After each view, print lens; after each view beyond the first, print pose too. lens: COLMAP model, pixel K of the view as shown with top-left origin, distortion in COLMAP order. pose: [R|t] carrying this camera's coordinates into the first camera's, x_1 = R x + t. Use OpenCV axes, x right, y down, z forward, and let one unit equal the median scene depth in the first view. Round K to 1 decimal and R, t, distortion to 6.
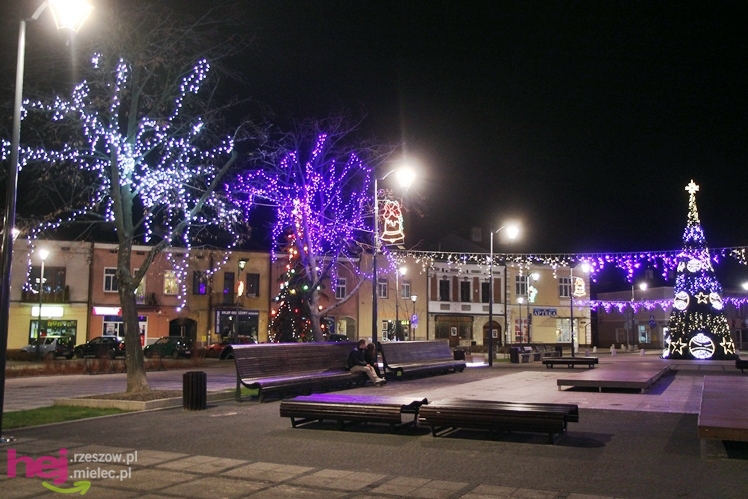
lens RADIAL K [[708.1, 0, 374.0], [0, 708.1, 249.5], [0, 0, 1]] dist [-0.016684, 0.018986]
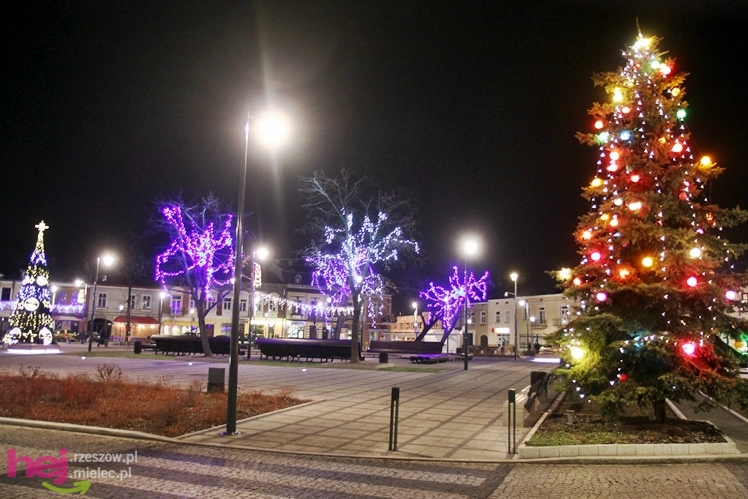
lens RADIAL K [[594.7, 0, 374.0], [0, 594.7, 249.5], [0, 0, 1]] dist [-0.045894, 0.015506]
pose [[-0.051052, 0.144418, 0.988199, -0.784552], [-0.142344, 0.978335, -0.150330, 0.044004], [-0.988500, -0.148338, -0.029389, 0.366783]]
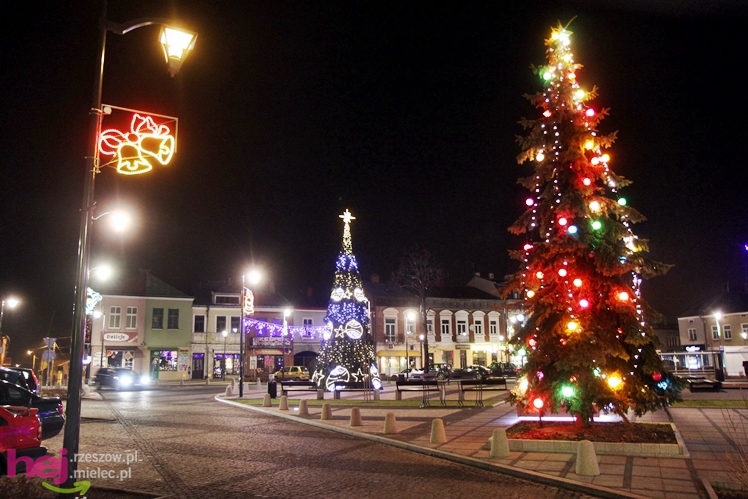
lens RADIAL K [[594.7, 0, 374.0], [0, 594.7, 249.5], [0, 0, 1]] dist [-0.045894, 0.015506]
pose [[-0.006301, 0.190143, 0.981736, -0.378765], [-0.107725, 0.975913, -0.189707, 0.116622], [-0.994161, -0.106952, 0.014334, 0.971221]]
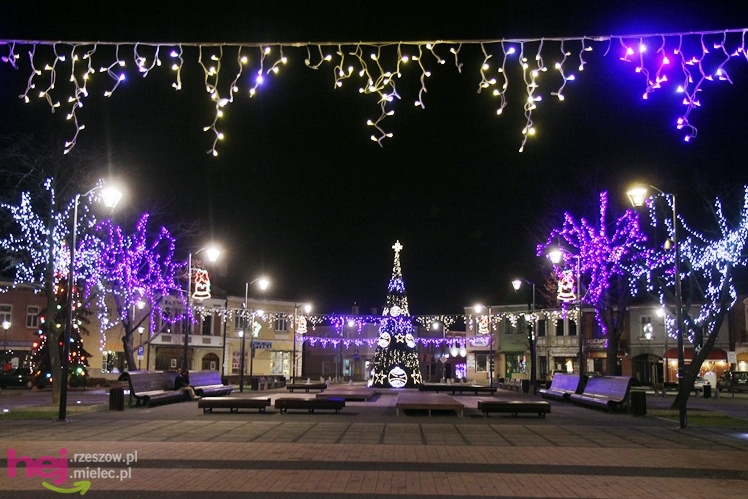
lens RADIAL K [[843.2, 0, 374.0], [0, 843.2, 249.5], [0, 0, 1]] dist [0.001094, -0.004159]
pose [[0.919343, 0.060842, 0.388724, -0.154327], [-0.053541, 0.998127, -0.029599, -0.038632], [-0.389797, 0.006399, 0.920878, -0.329466]]
